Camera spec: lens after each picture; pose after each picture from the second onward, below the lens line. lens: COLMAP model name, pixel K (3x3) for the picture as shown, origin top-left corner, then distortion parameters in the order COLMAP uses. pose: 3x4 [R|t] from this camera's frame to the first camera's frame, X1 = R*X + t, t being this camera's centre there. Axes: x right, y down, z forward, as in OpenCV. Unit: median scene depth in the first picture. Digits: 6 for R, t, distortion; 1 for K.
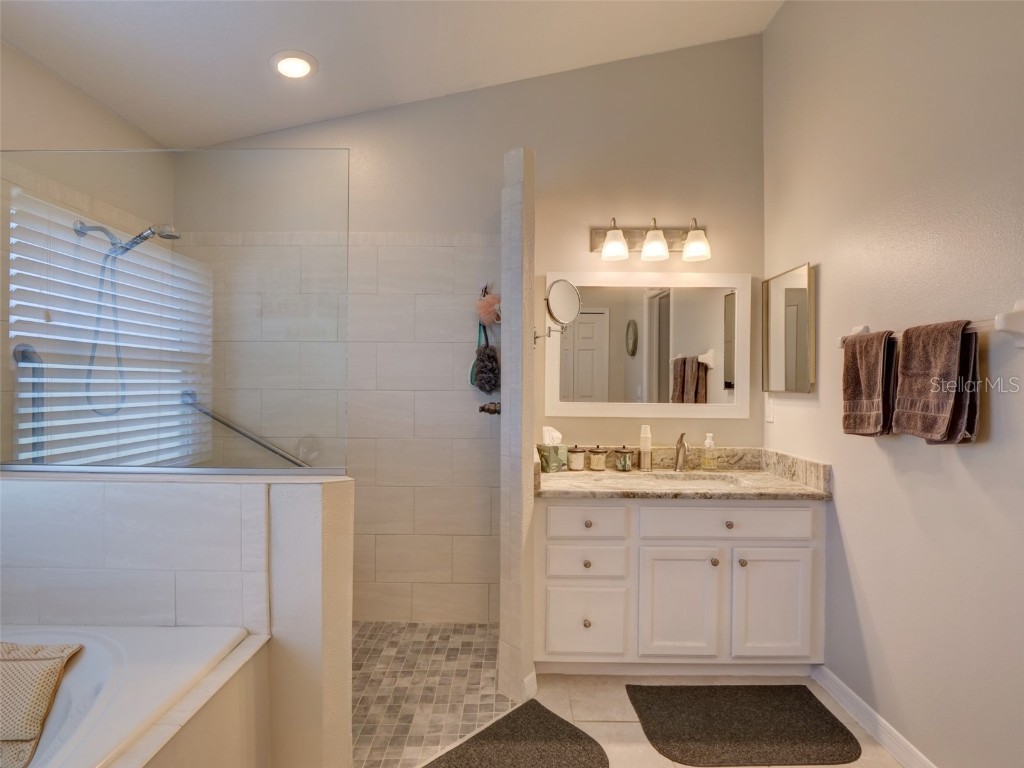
lens RADIAL K [[502.9, 0, 511.5], [0, 502.9, 383.0], [0, 0, 1]] dist [-0.010523, -0.001465]
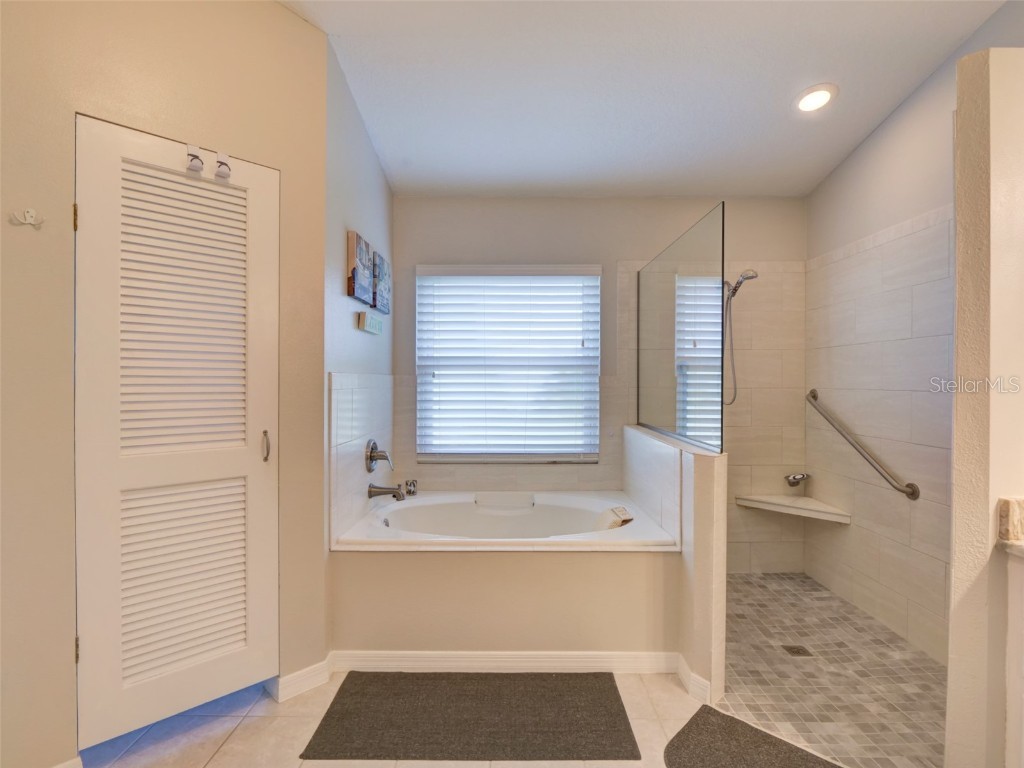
lens RADIAL K [[502.9, 0, 511.5], [0, 502.9, 383.0], [0, 0, 1]] dist [-0.010523, -0.001465]
pose [[0.020552, -0.001219, -0.999788, 0.704547], [-0.004650, 0.999988, -0.001315, 0.004853], [0.999778, 0.004676, 0.020546, 0.319556]]
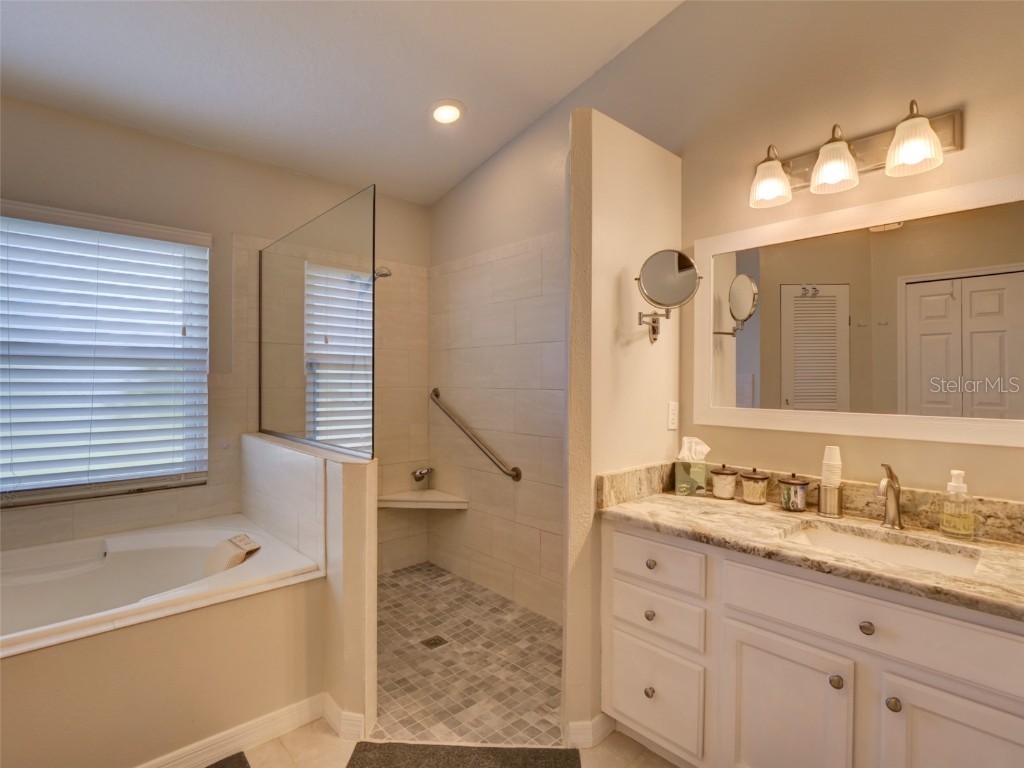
lens RADIAL K [[509.6, 0, 509.9], [0, 509.6, 382.7], [0, 0, 1]] dist [-0.011829, -0.001218]
pose [[0.689018, -0.001502, -0.724742, 0.563520], [-0.000887, 0.999995, -0.002916, 0.004491], [0.724743, 0.002652, 0.689014, 0.301308]]
